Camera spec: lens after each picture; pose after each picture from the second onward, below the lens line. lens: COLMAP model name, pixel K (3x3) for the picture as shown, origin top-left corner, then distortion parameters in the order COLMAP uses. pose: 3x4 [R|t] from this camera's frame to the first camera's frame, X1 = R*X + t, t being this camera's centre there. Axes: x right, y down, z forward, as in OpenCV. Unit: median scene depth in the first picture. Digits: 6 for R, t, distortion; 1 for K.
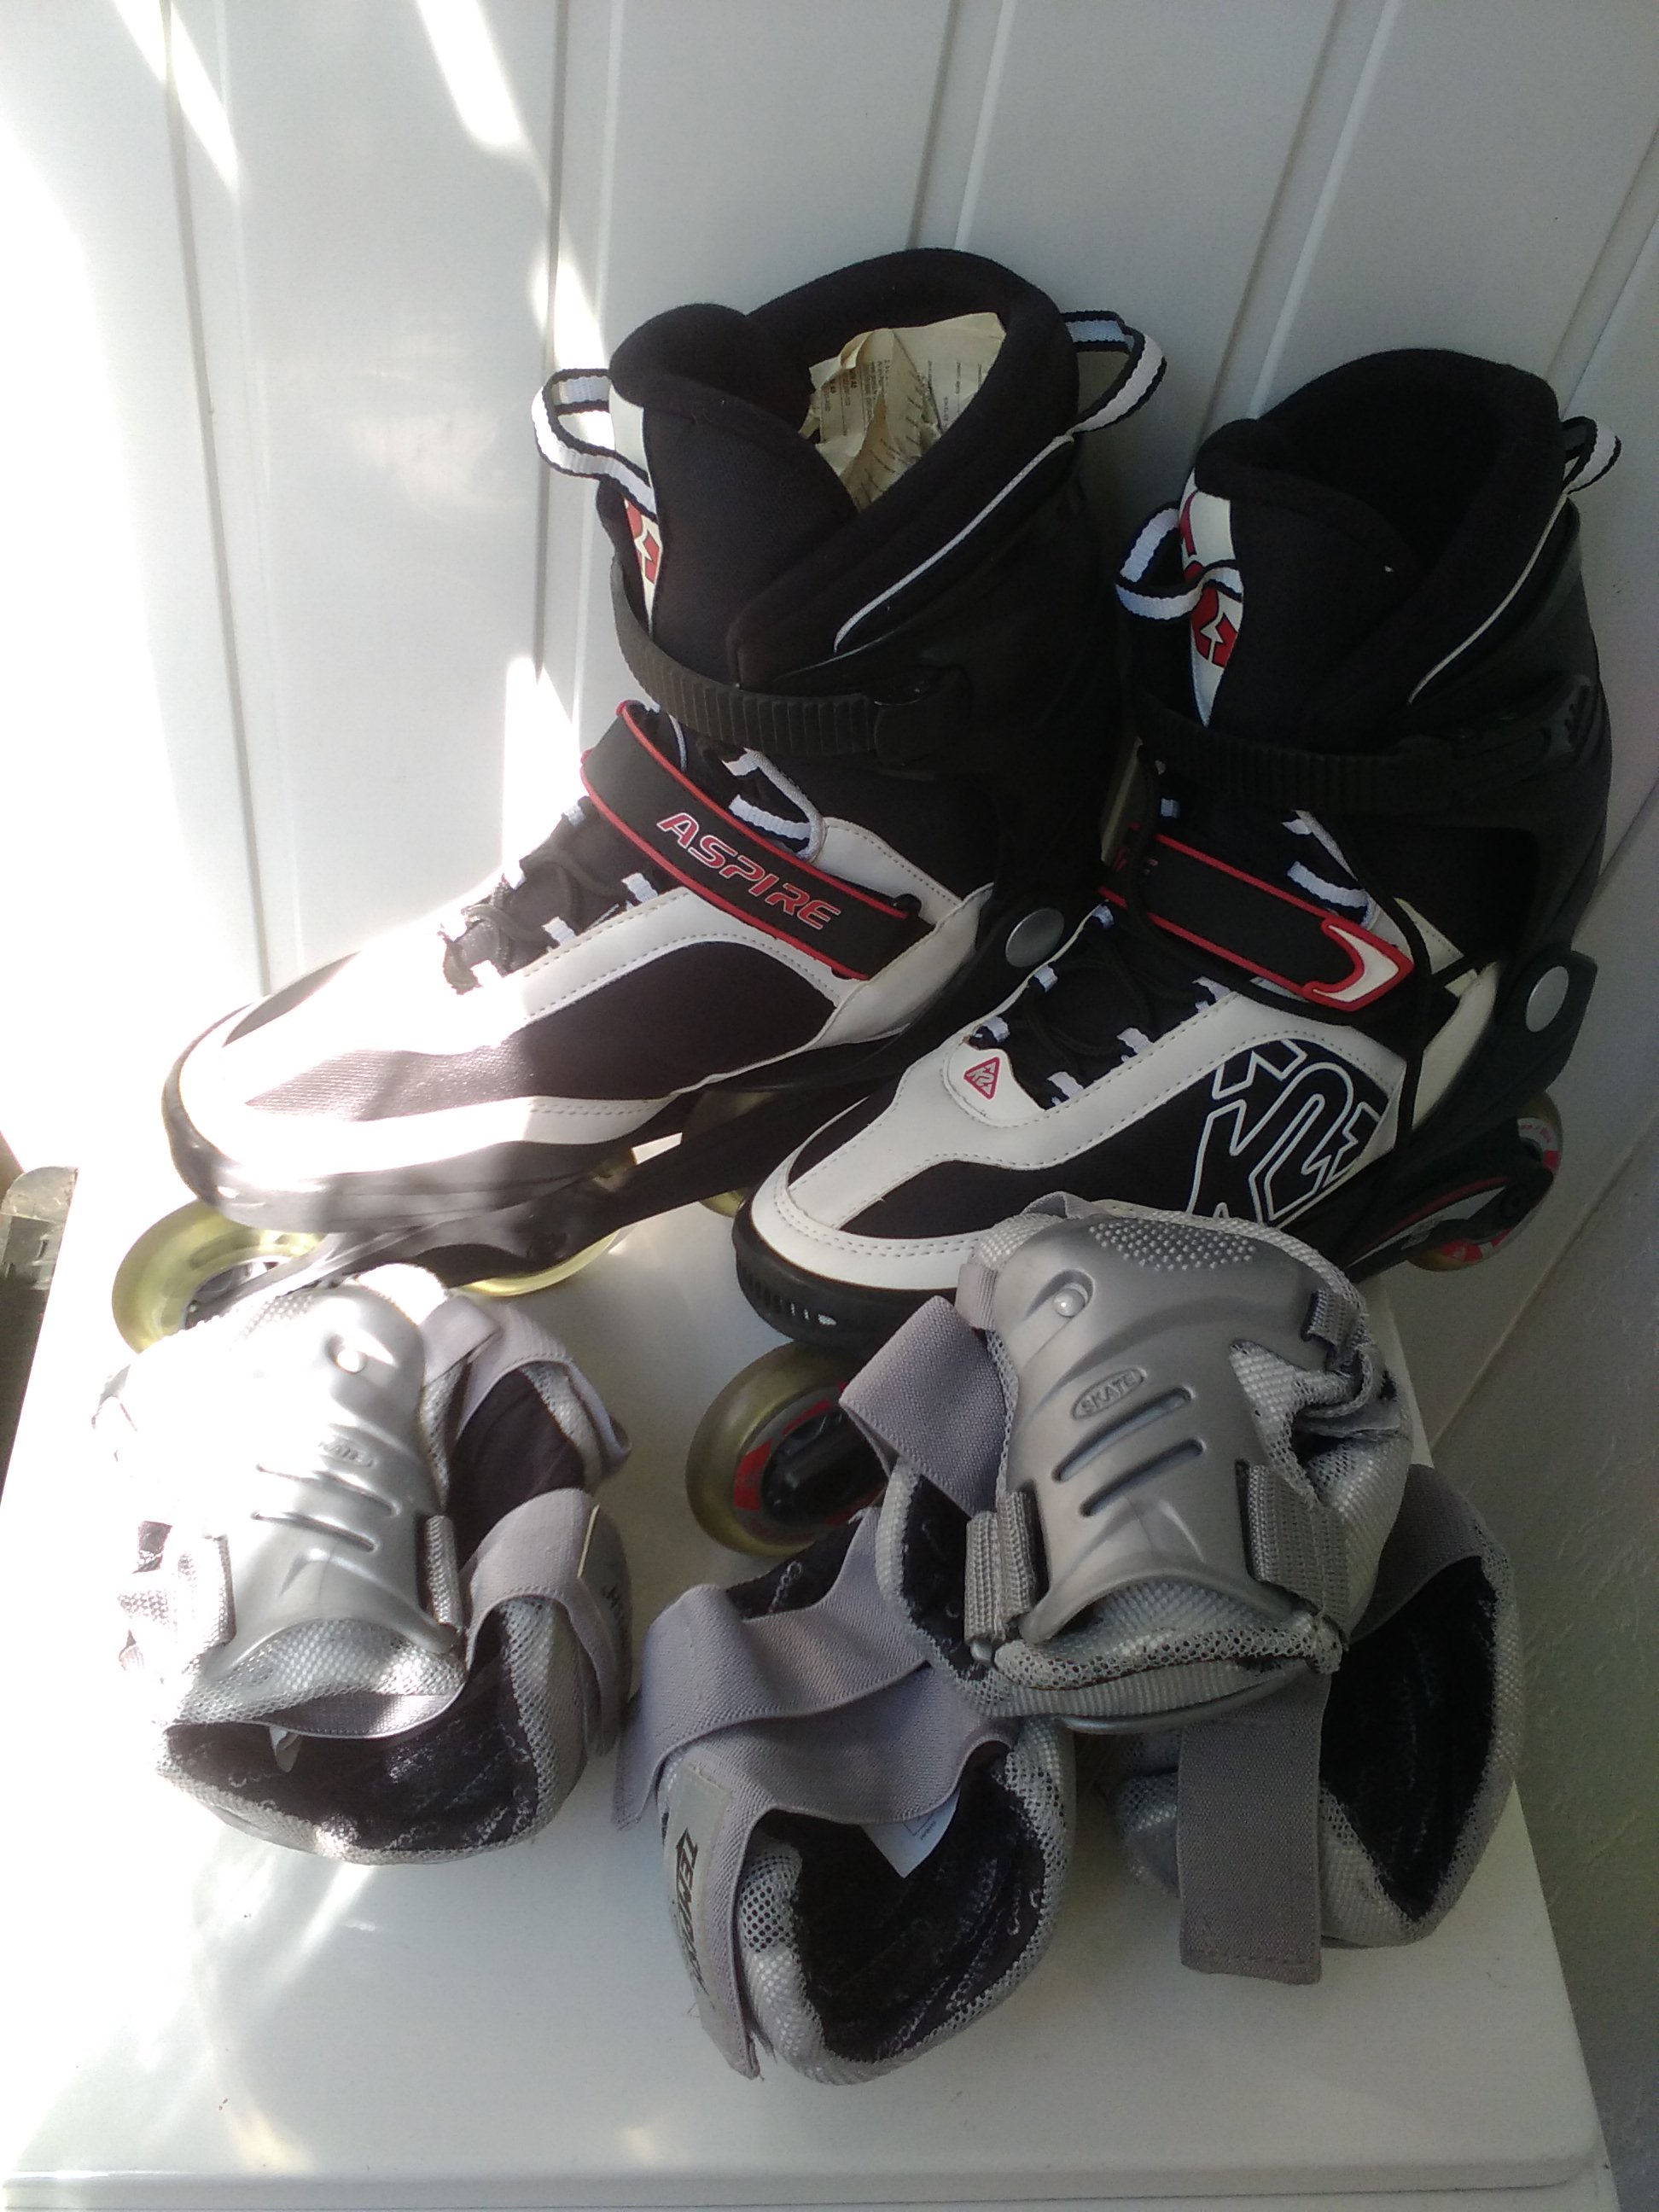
lens RADIAL K [[1910.3, 0, 829.5], [0, 1910.3, 1106.0], [0, 0, 1]] dist [-0.027670, 0.001841]
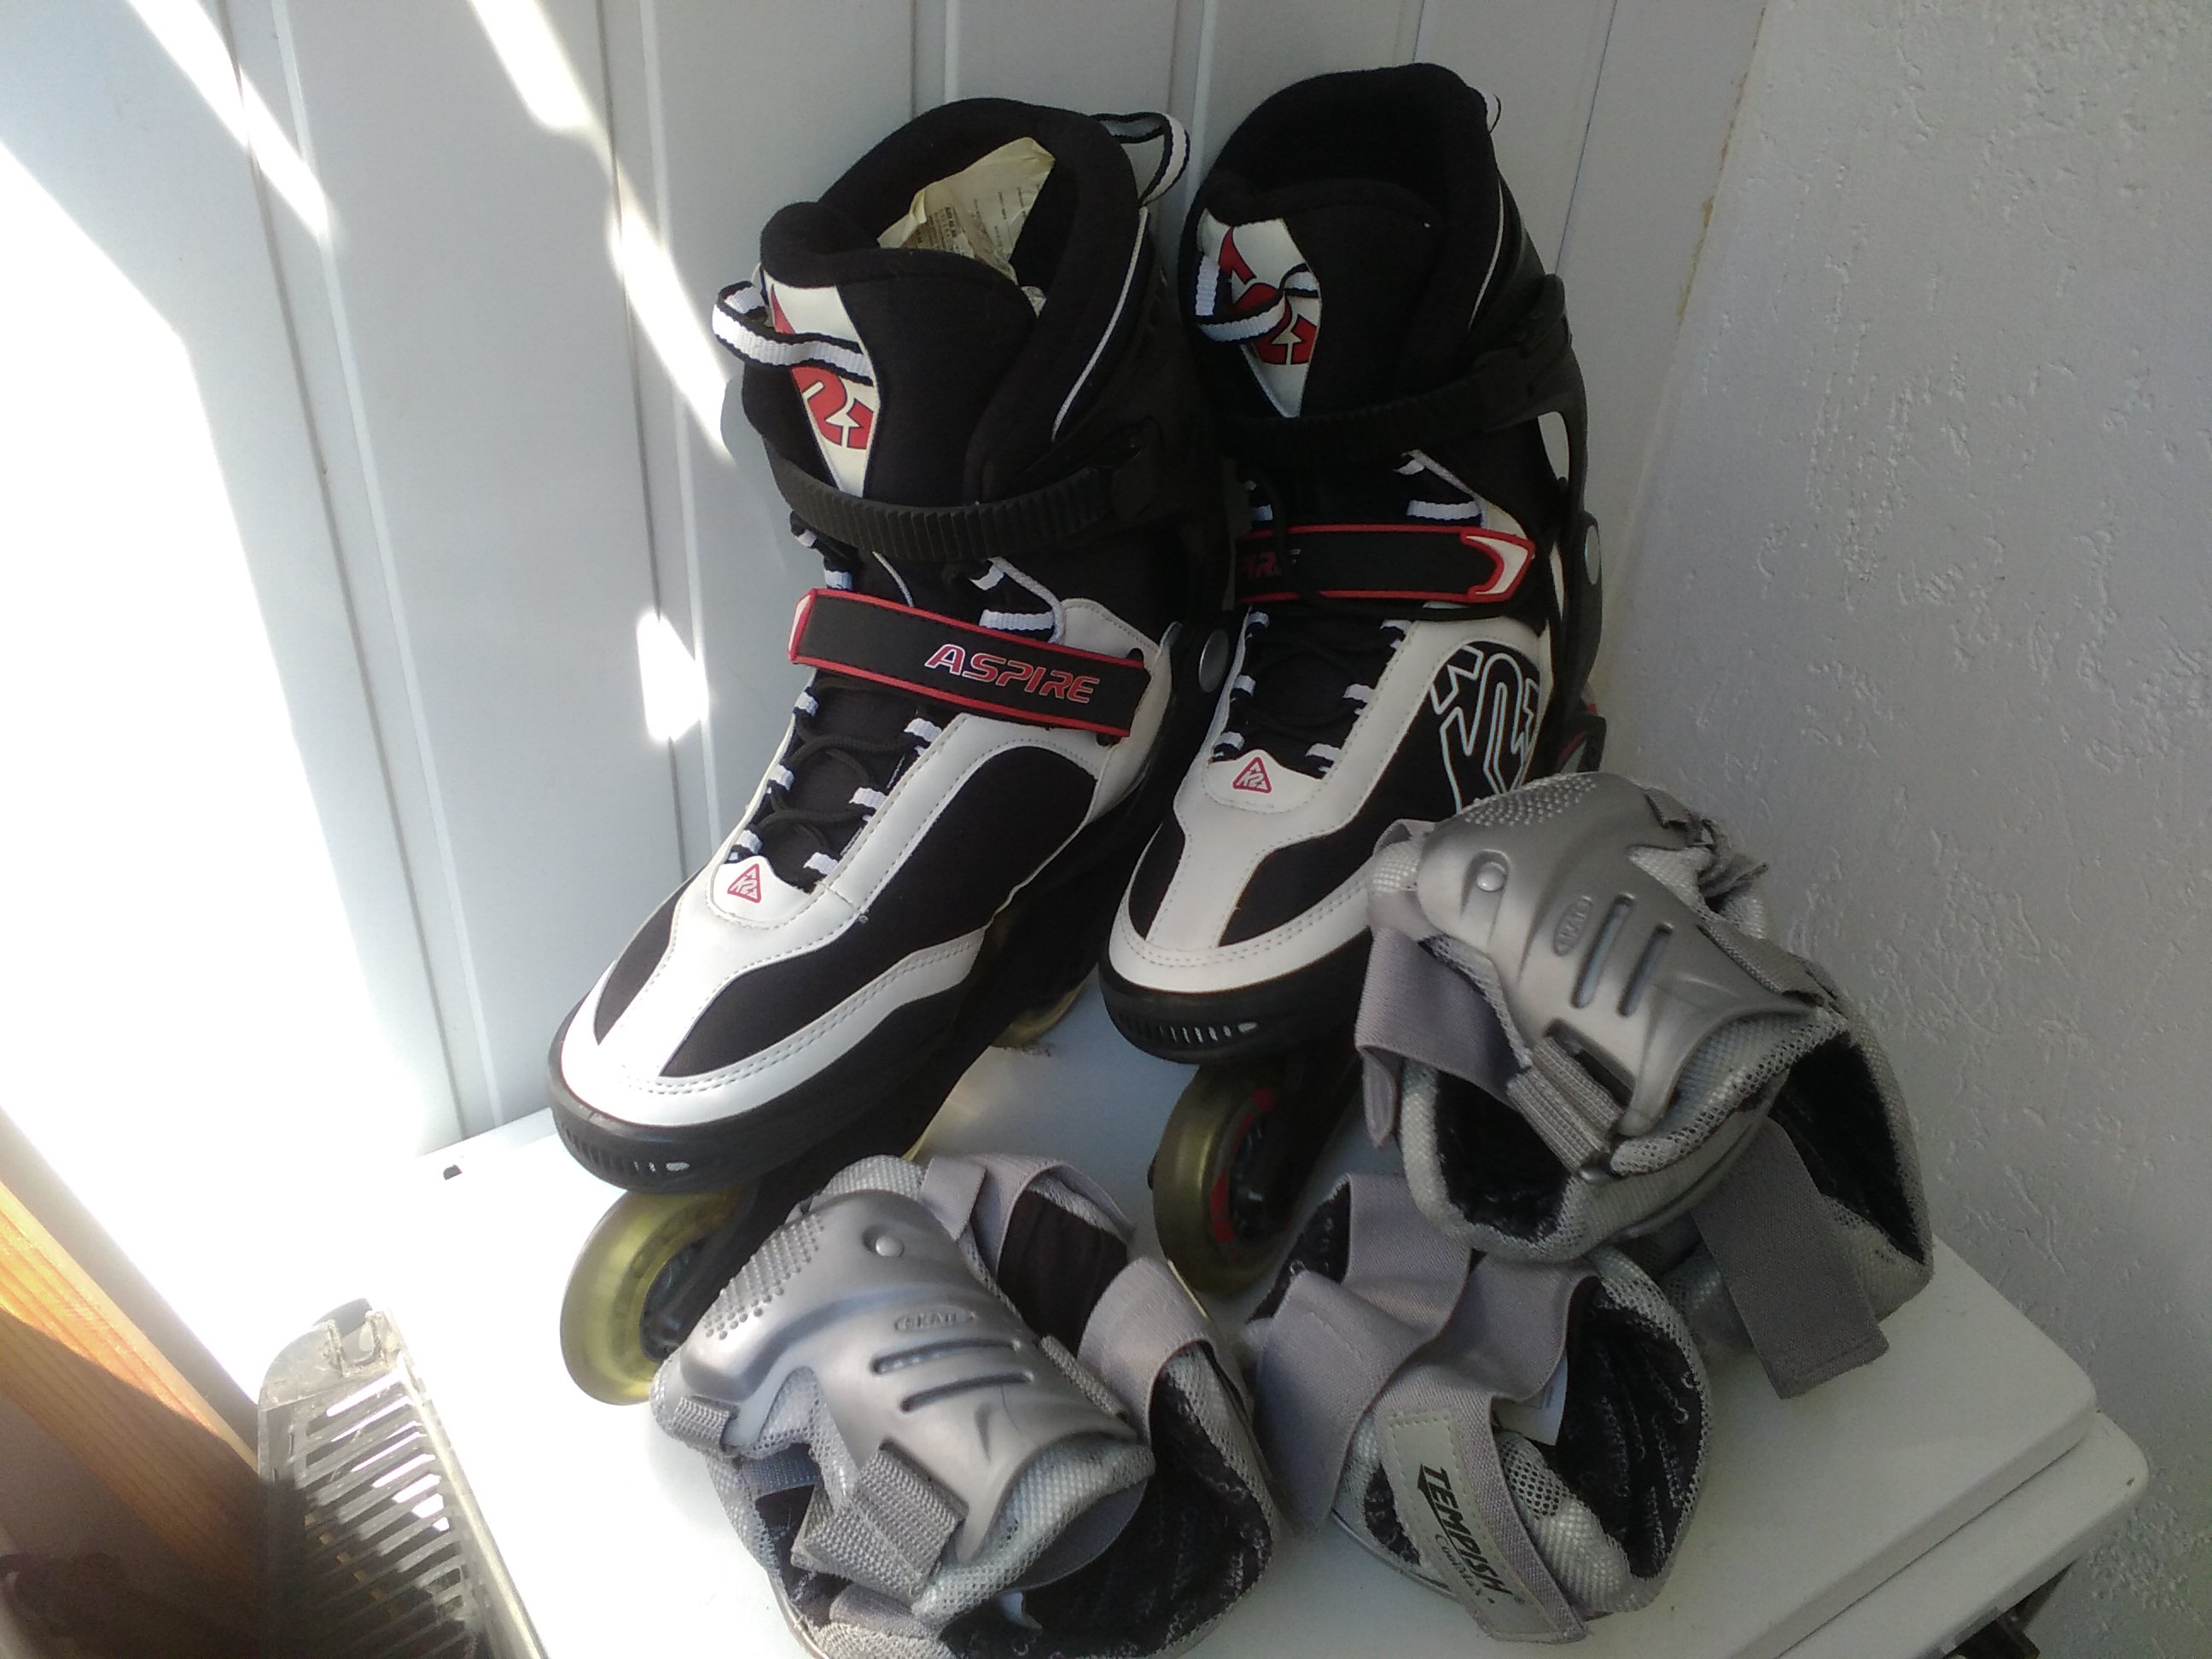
lens RADIAL K [[1910.3, 0, 1106.0], [0, 1910.3, 829.5], [0, 0, 1]] dist [-0.027670, 0.001841]
pose [[0.871209, -0.393871, 0.293020, -0.350159], [0.423316, 0.905002, -0.042124, 0.023636], [-0.248592, 0.160738, 0.955178, -0.029720]]
